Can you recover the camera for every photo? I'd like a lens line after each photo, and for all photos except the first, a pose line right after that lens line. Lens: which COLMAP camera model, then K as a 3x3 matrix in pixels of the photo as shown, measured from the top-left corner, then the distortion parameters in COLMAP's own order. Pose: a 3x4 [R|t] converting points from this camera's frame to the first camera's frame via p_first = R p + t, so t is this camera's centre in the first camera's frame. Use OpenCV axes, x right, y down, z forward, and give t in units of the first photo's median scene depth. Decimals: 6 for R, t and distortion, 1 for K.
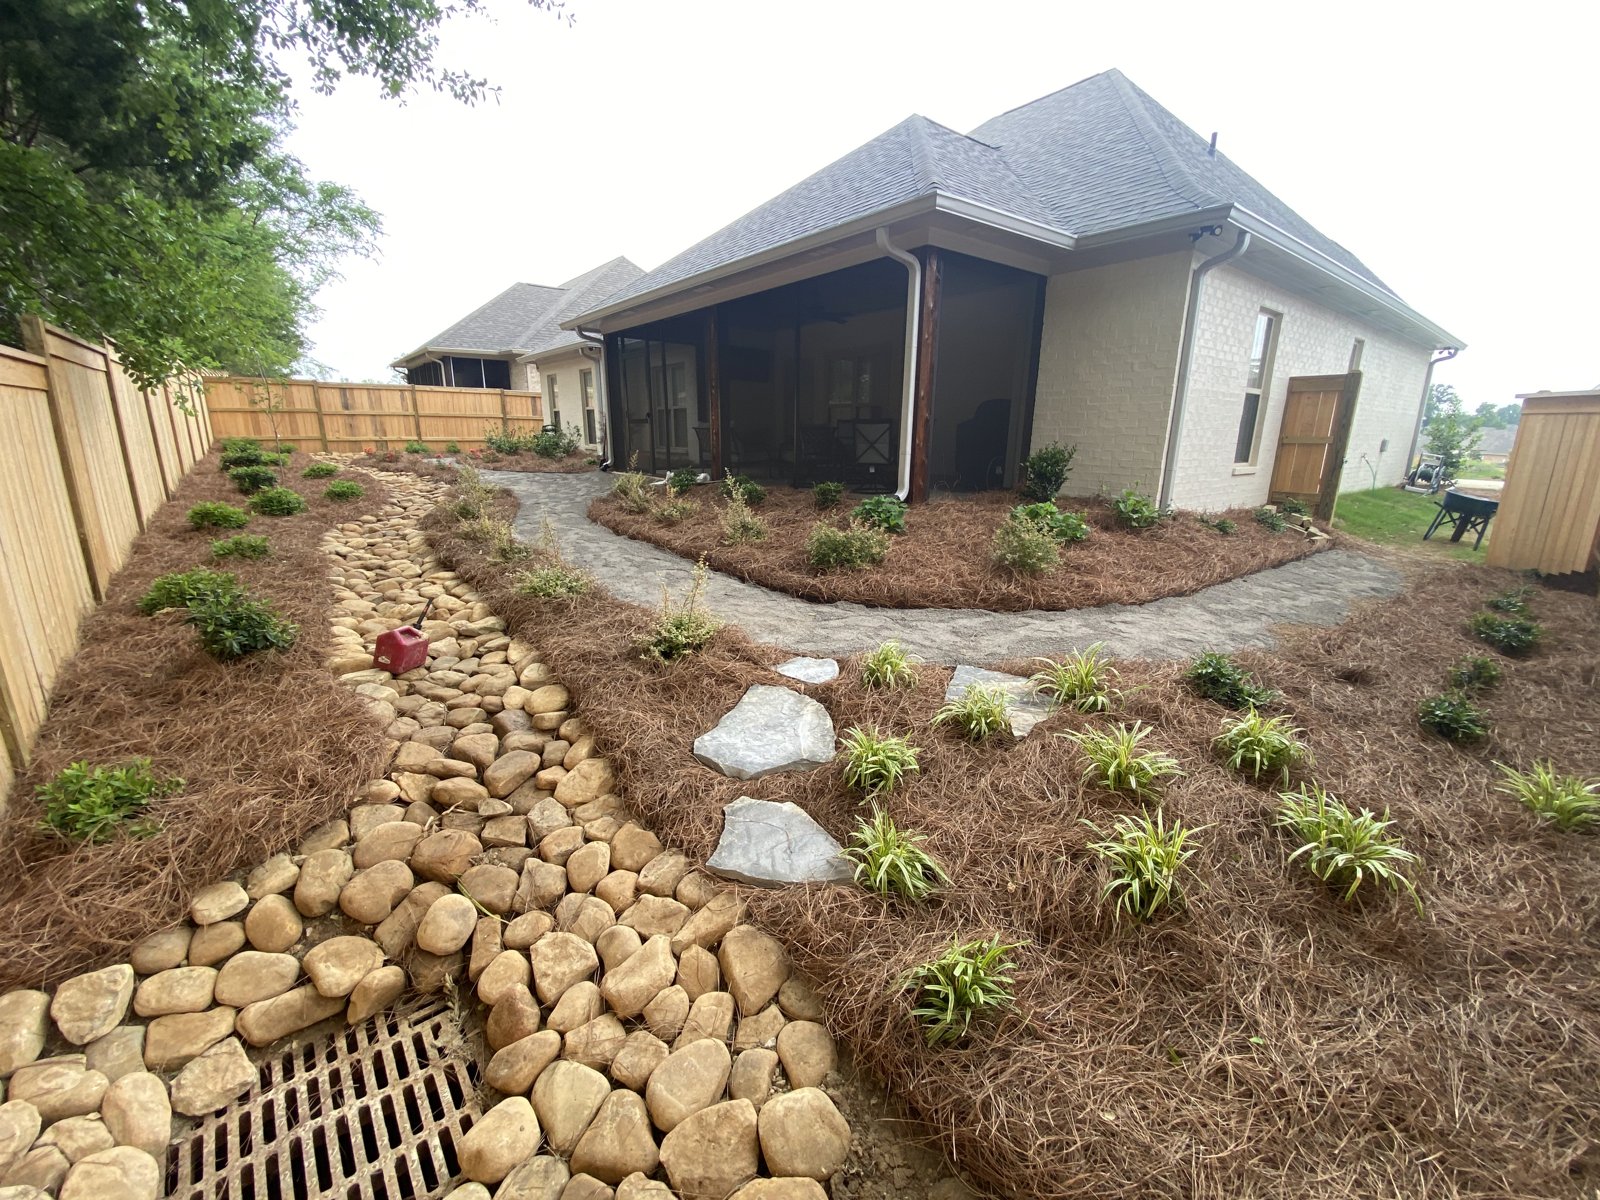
lens RADIAL K [[660.3, 0, 801.9], [0, 660.3, 595.2], [0, 0, 1]] dist [0.001258, 0.000029]
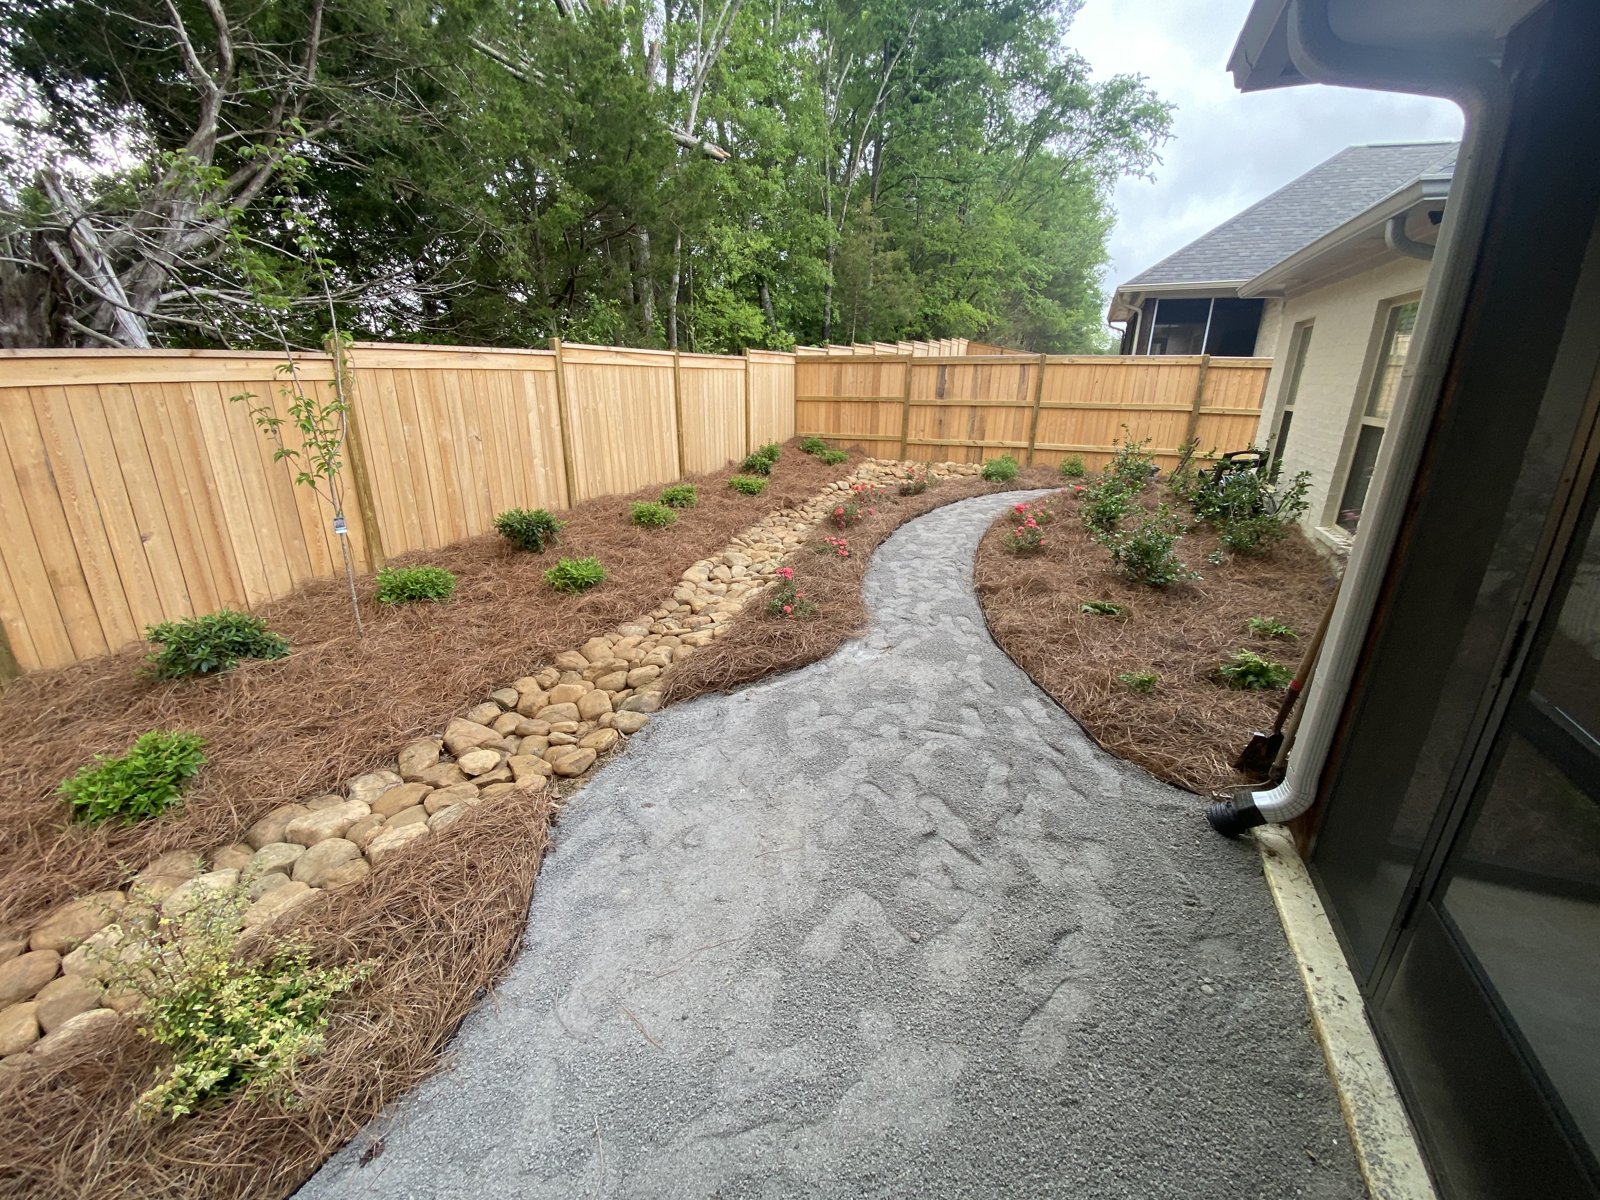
lens RADIAL K [[660.3, 0, 800.5], [0, 660.3, 595.6], [0, 0, 1]] dist [0.001258, 0.000029]
pose [[0.491879, 0.271673, -0.827193, -0.143942], [-0.214059, 0.958645, 0.187558, -0.173312], [0.843939, 0.084812, 0.529692, 0.511635]]
